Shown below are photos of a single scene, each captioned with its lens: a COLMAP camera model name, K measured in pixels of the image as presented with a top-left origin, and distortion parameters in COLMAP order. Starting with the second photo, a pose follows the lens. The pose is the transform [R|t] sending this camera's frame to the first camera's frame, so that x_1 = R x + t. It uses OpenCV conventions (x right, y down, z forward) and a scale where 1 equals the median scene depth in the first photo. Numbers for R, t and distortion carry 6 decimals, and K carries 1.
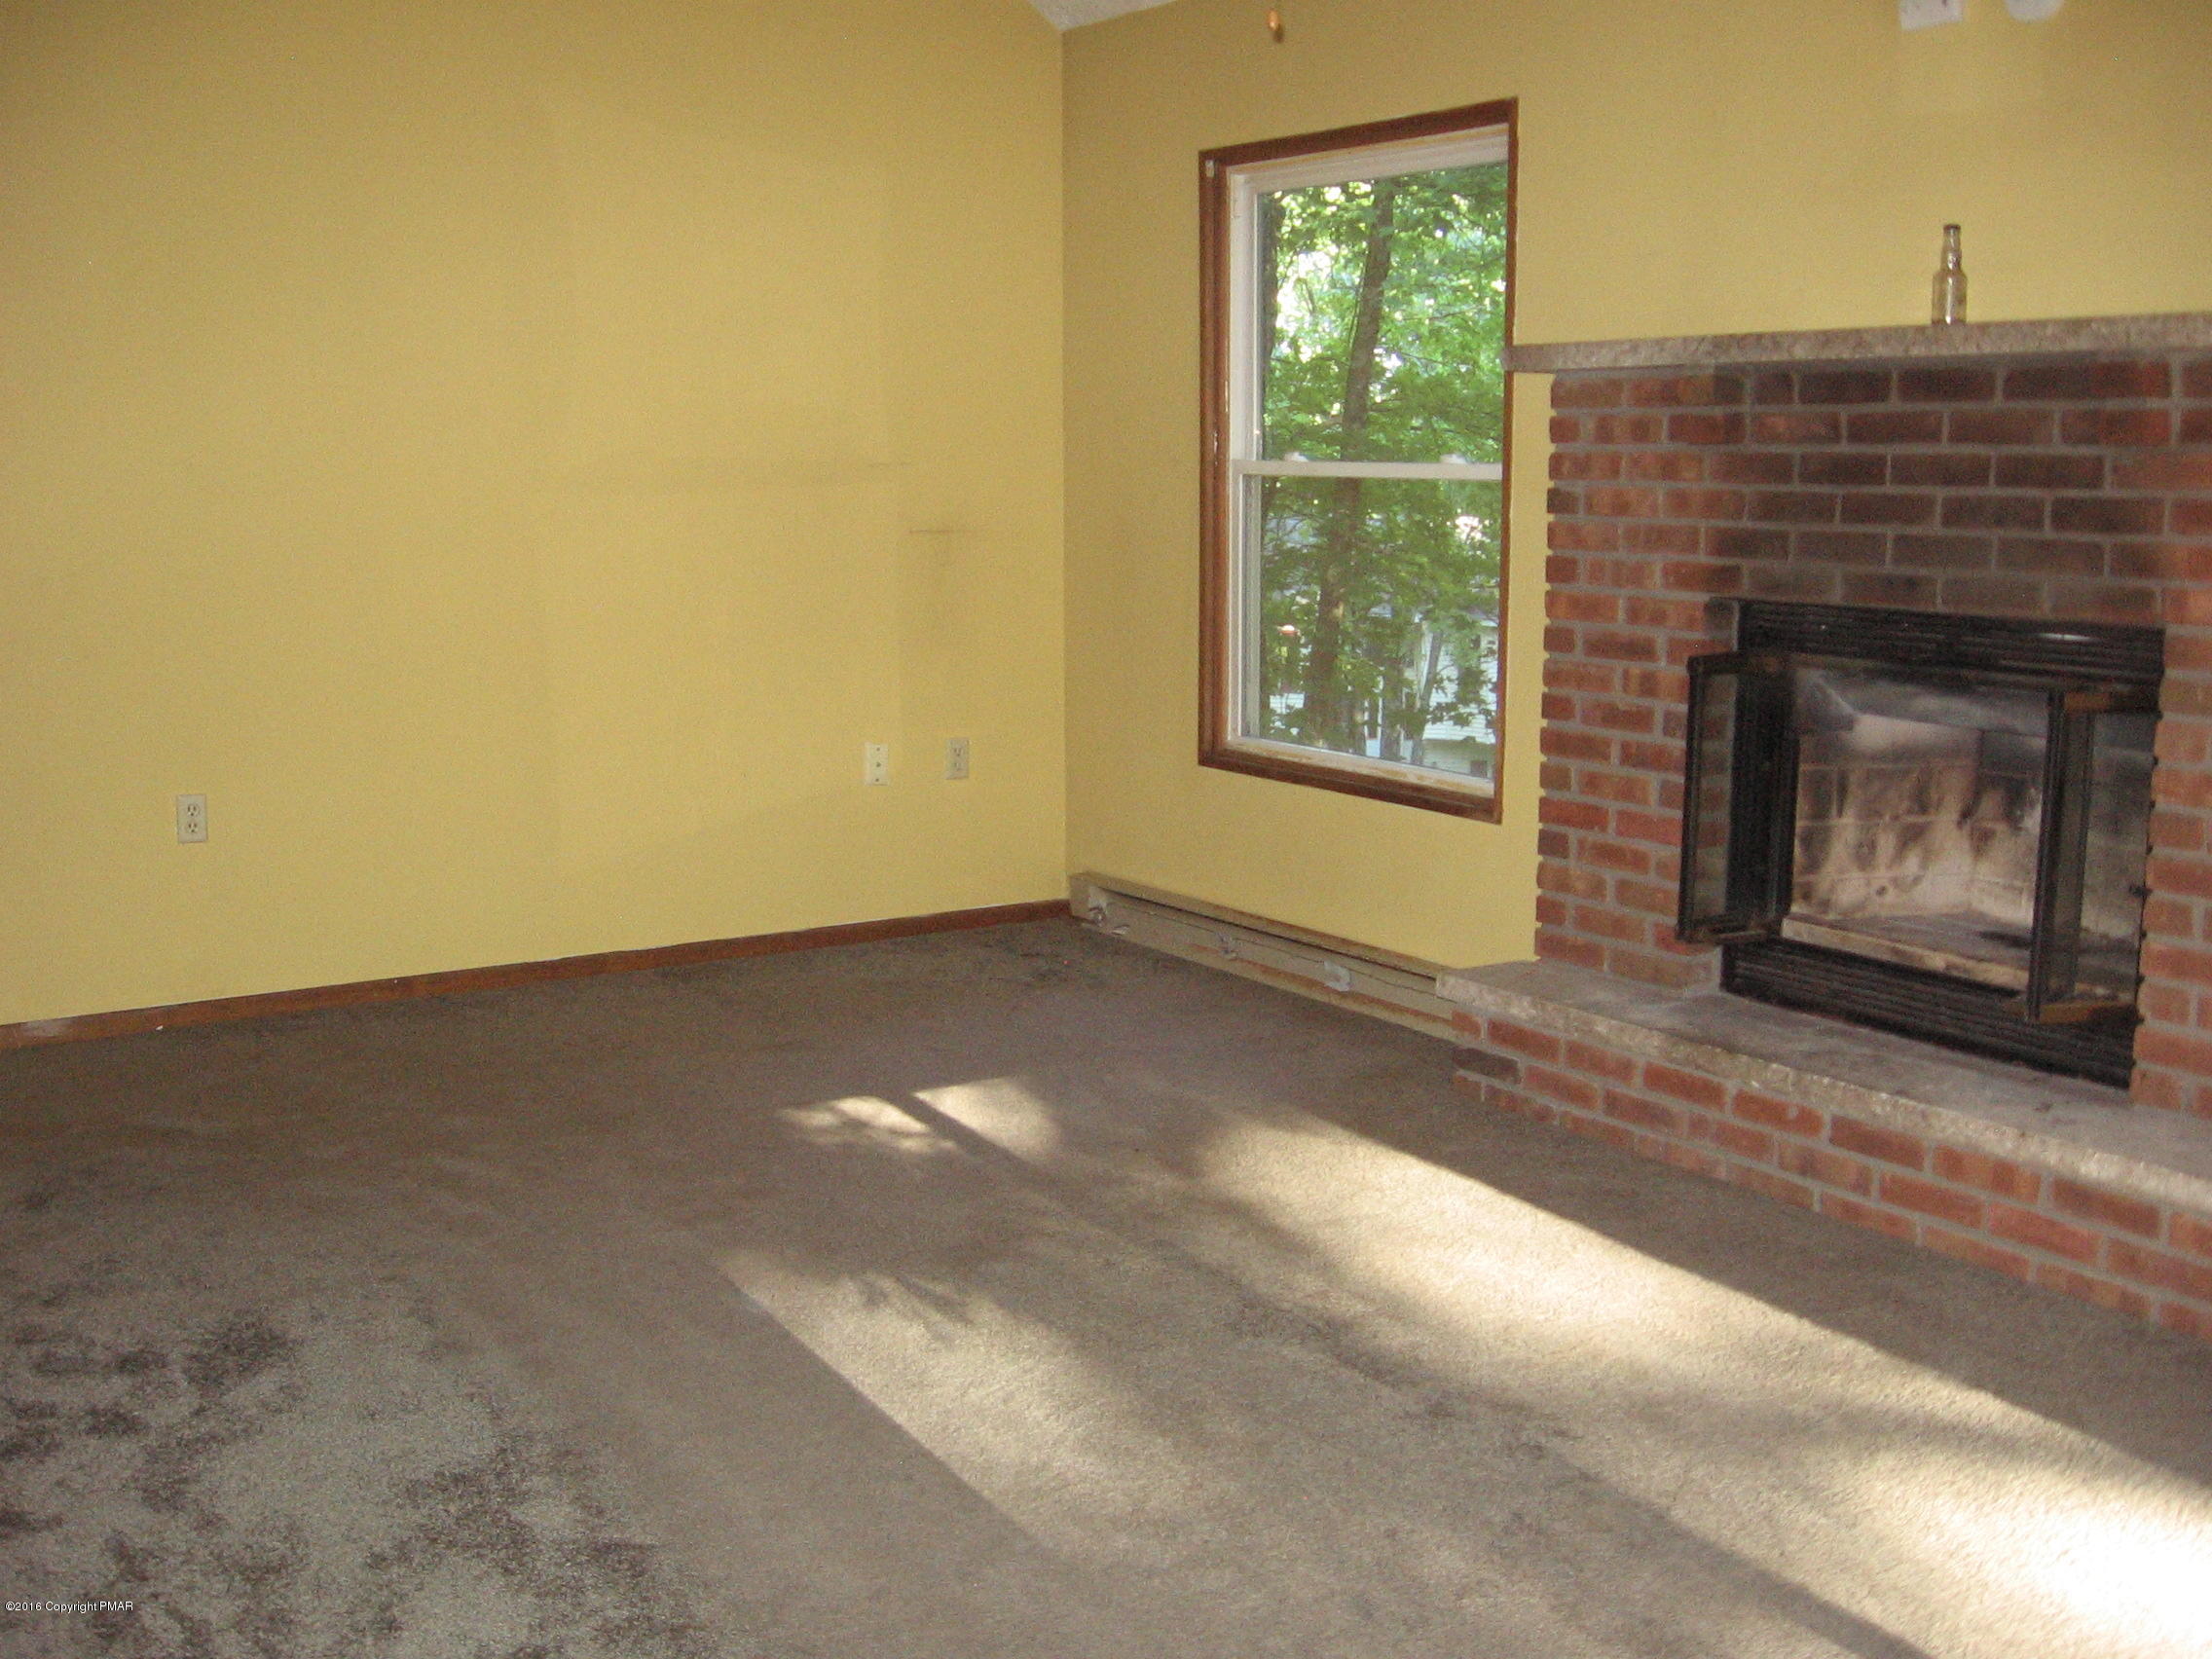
lens RADIAL K [[2308.9, 0, 1081.1], [0, 2308.9, 826.5], [0, 0, 1]] dist [-0.124636, 0.044997]
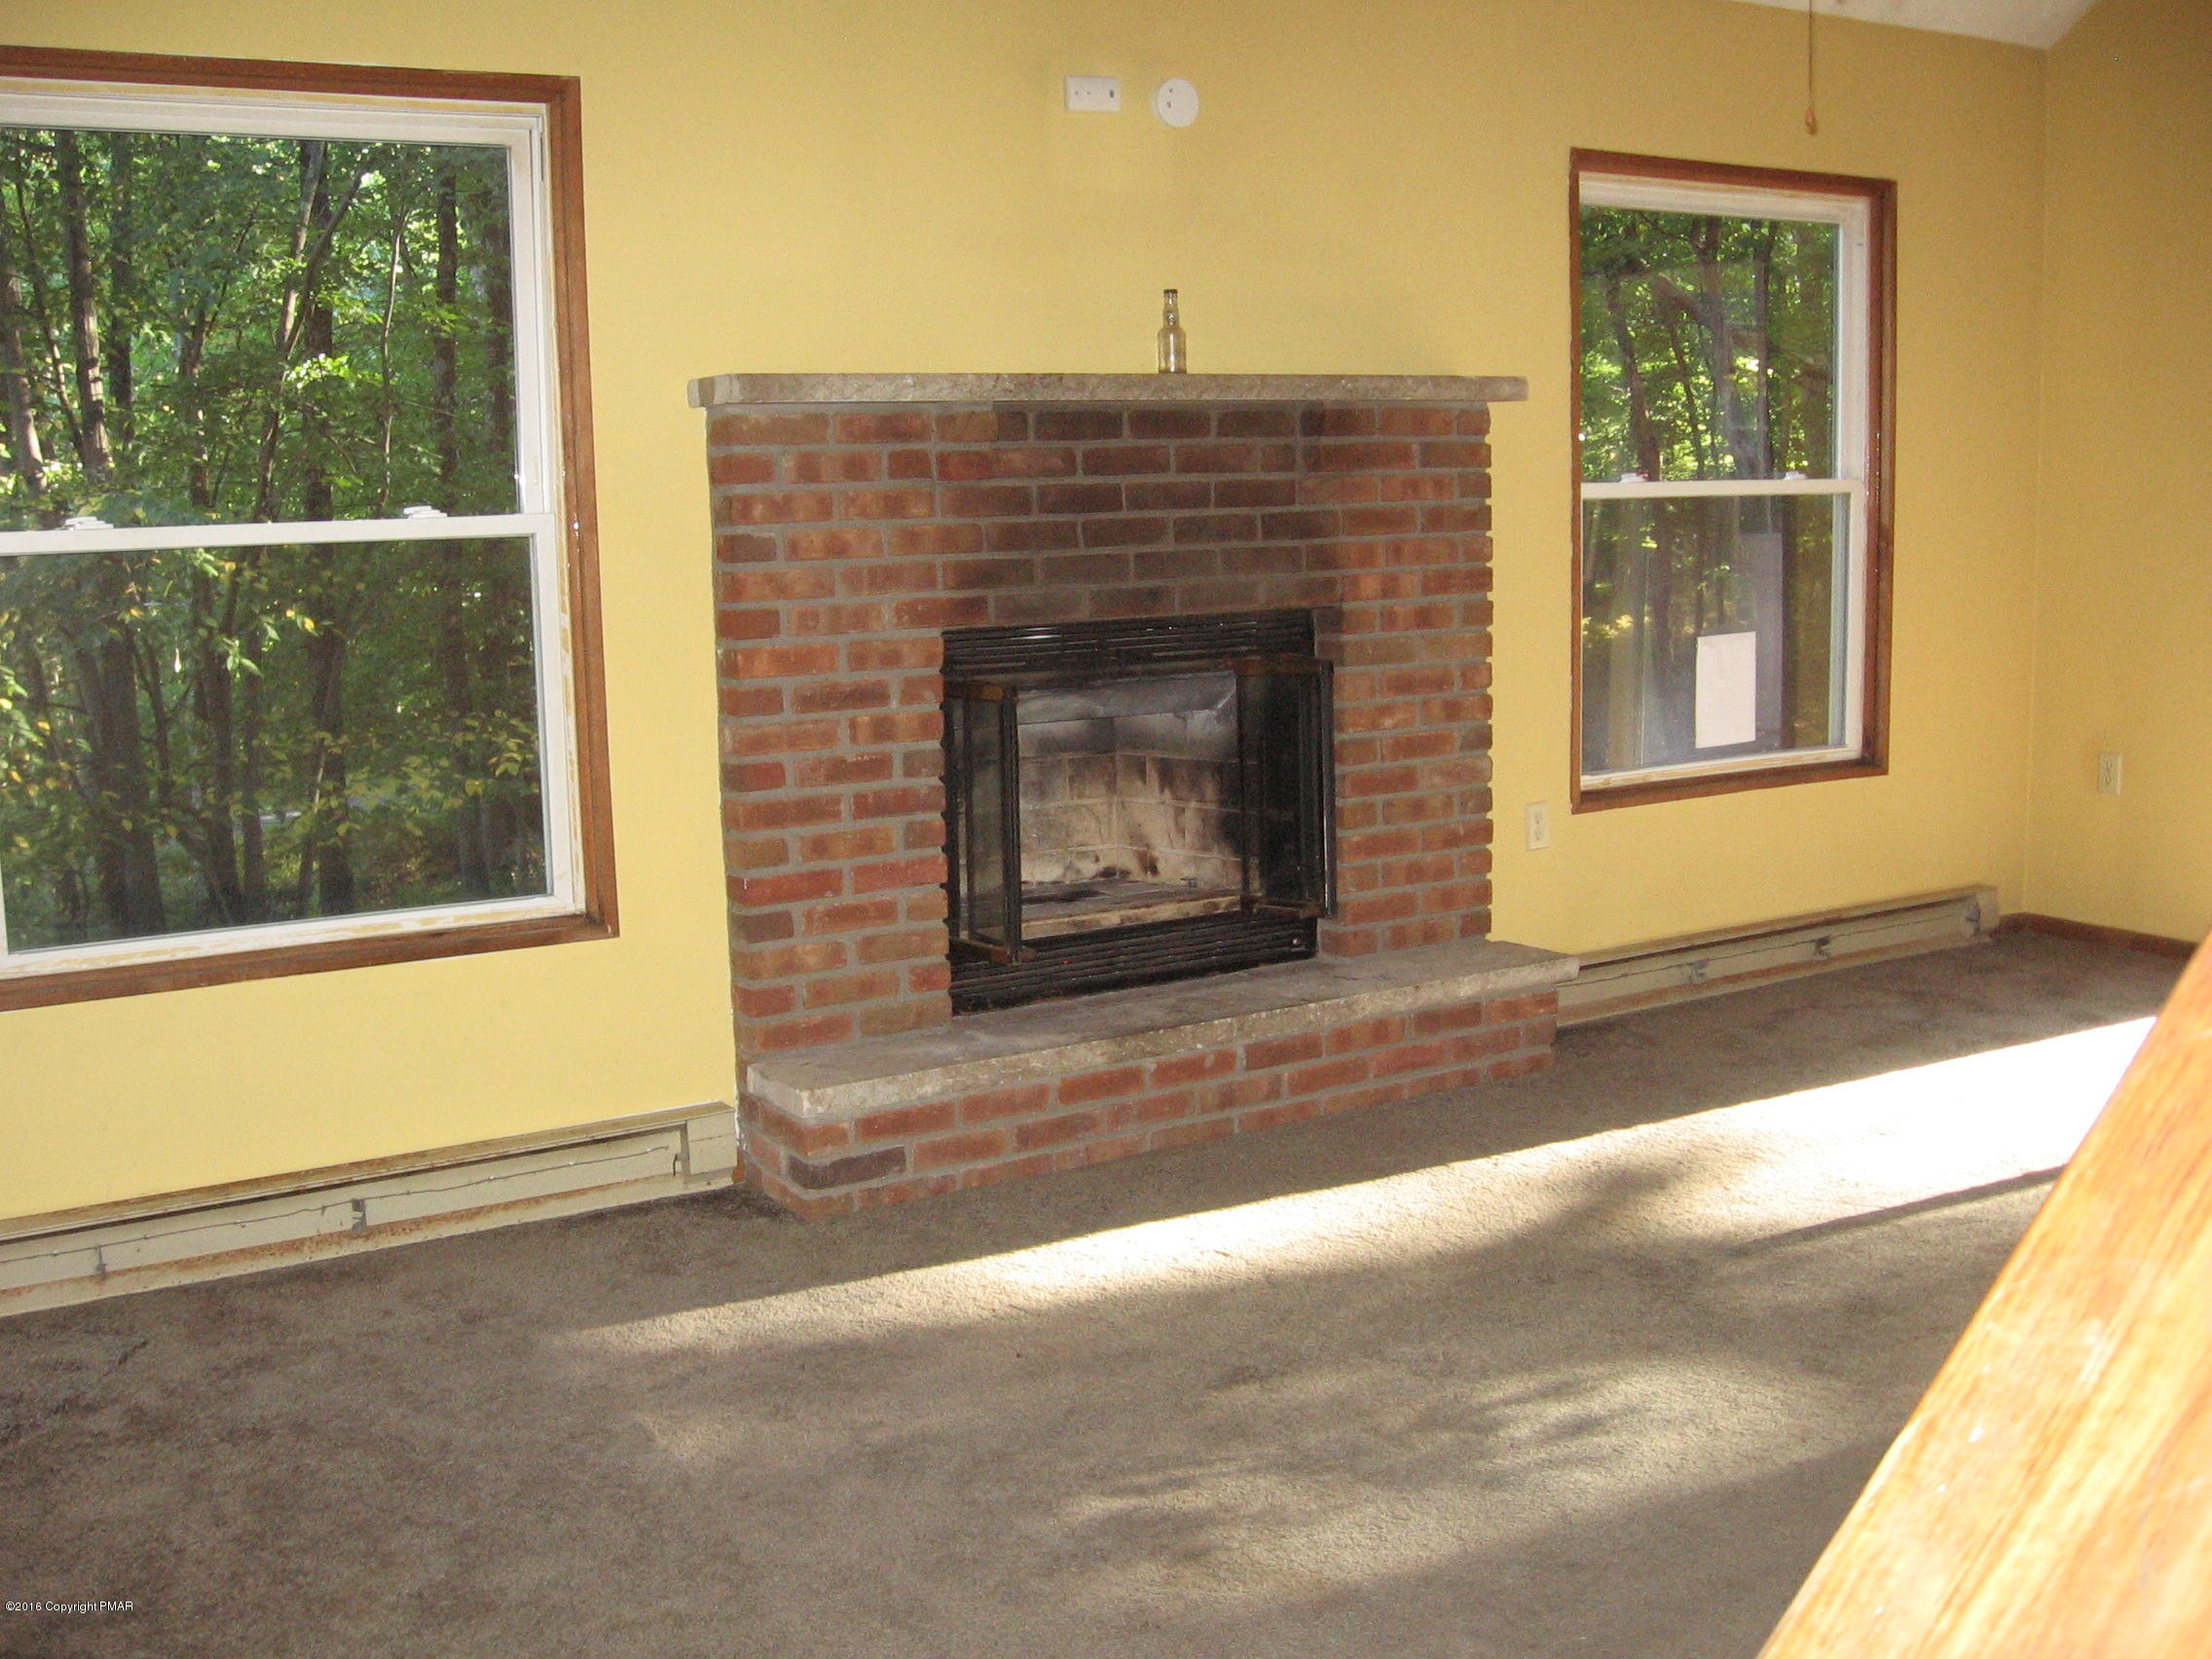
lens RADIAL K [[2308.9, 0, 1081.1], [0, 2308.9, 826.5], [0, 0, 1]] dist [-0.124636, 0.044997]
pose [[0.020652, -0.153932, 0.987866, -0.776463], [0.176981, 0.973035, 0.147921, -0.163225], [-0.983998, 0.171778, 0.047338, 0.946702]]
